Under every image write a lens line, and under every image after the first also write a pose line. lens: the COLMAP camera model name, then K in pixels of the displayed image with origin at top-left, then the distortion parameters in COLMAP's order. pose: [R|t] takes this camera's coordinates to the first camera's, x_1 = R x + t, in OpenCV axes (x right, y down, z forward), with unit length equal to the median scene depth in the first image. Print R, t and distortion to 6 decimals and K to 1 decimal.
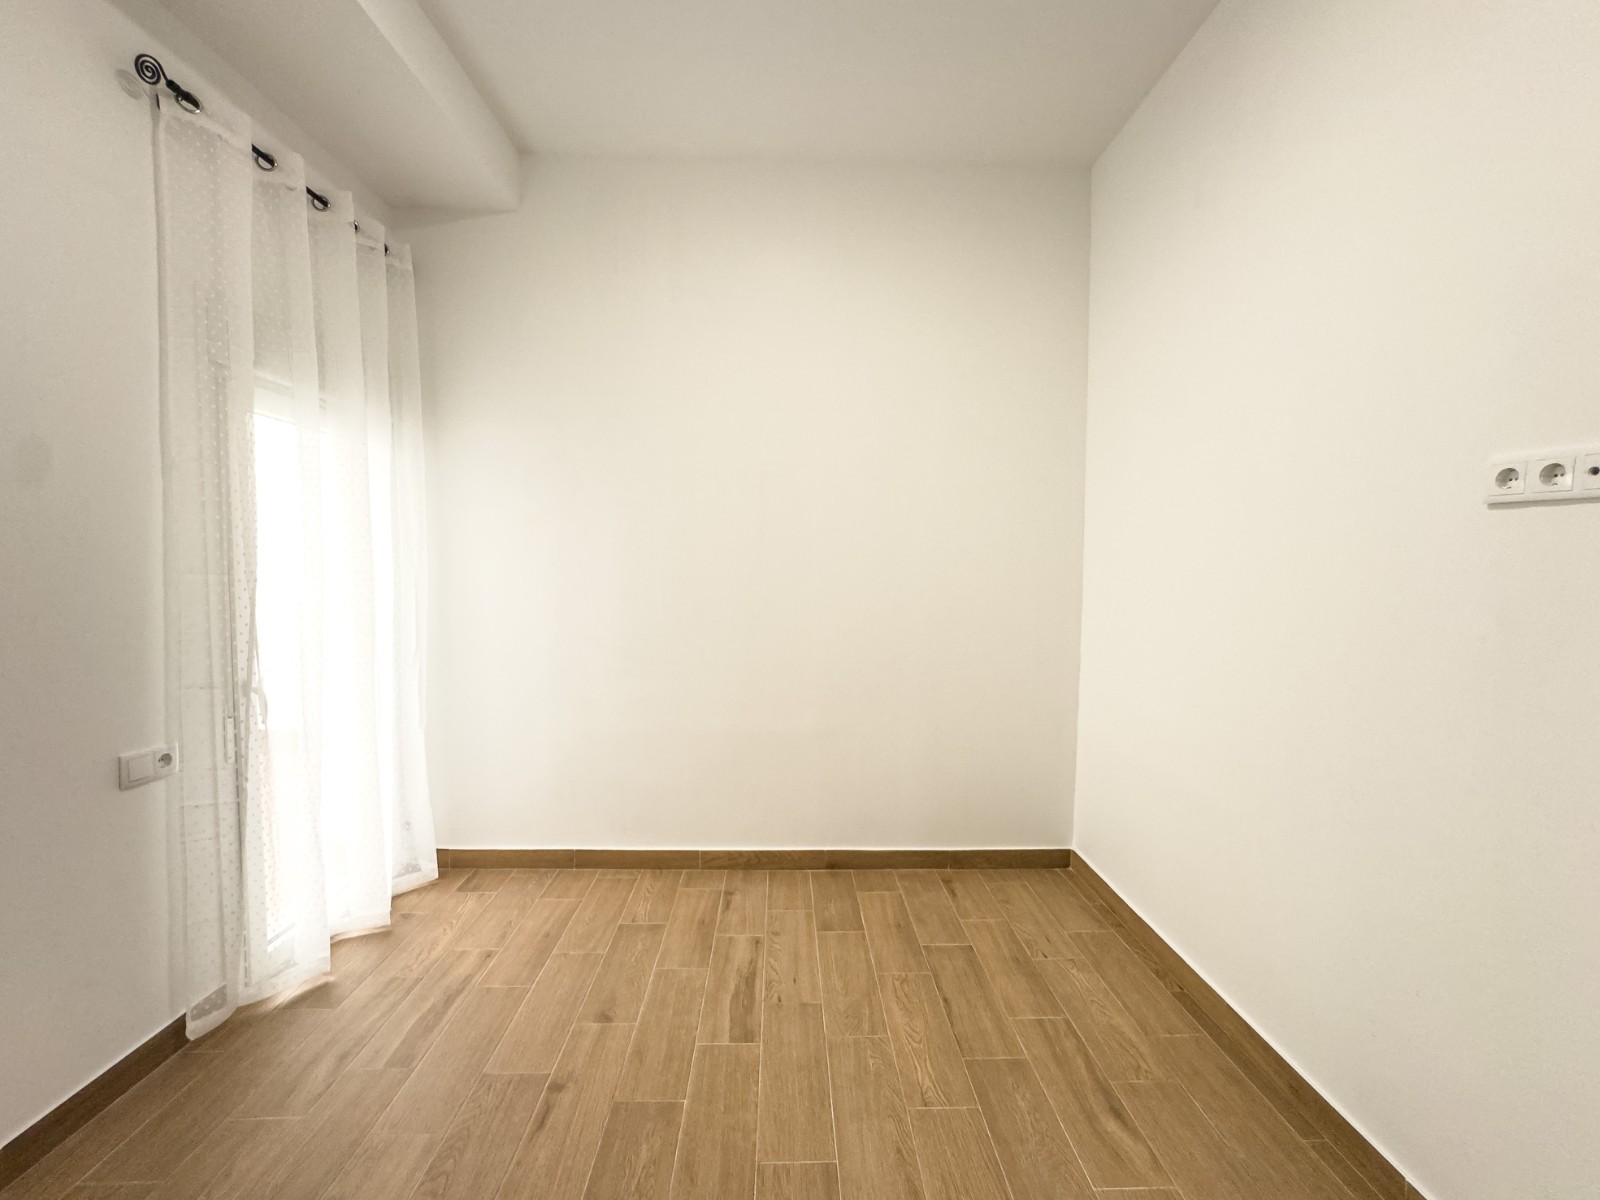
lens RADIAL K [[666.0, 0, 798.0], [0, 666.0, 600.1], [0, 0, 1]] dist [-0.041998, 0.019642]
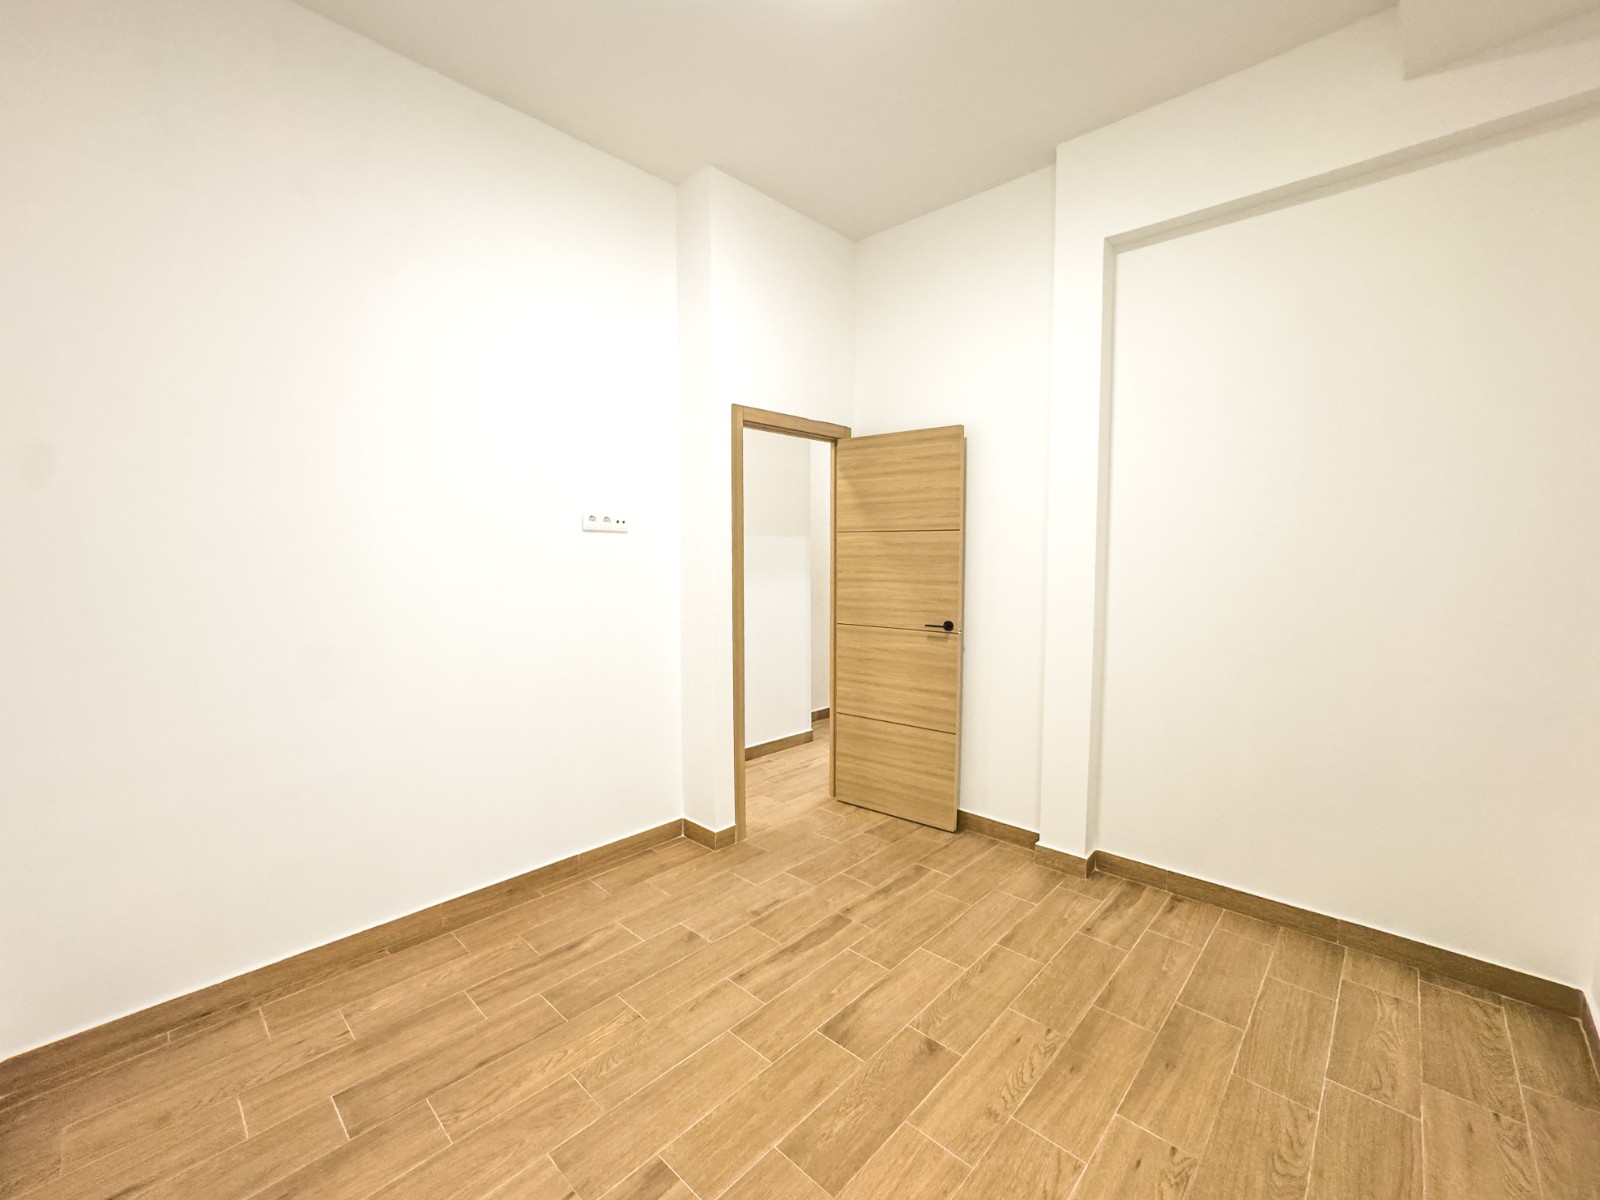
lens RADIAL K [[666.0, 0, 798.0], [0, 666.0, 600.1], [0, 0, 1]] dist [-0.041998, 0.019642]
pose [[-0.710230, -0.061975, 0.701237, -0.648431], [0.033102, 0.992075, 0.121206, -0.093440], [-0.703191, 0.109297, -0.702550, 1.254103]]
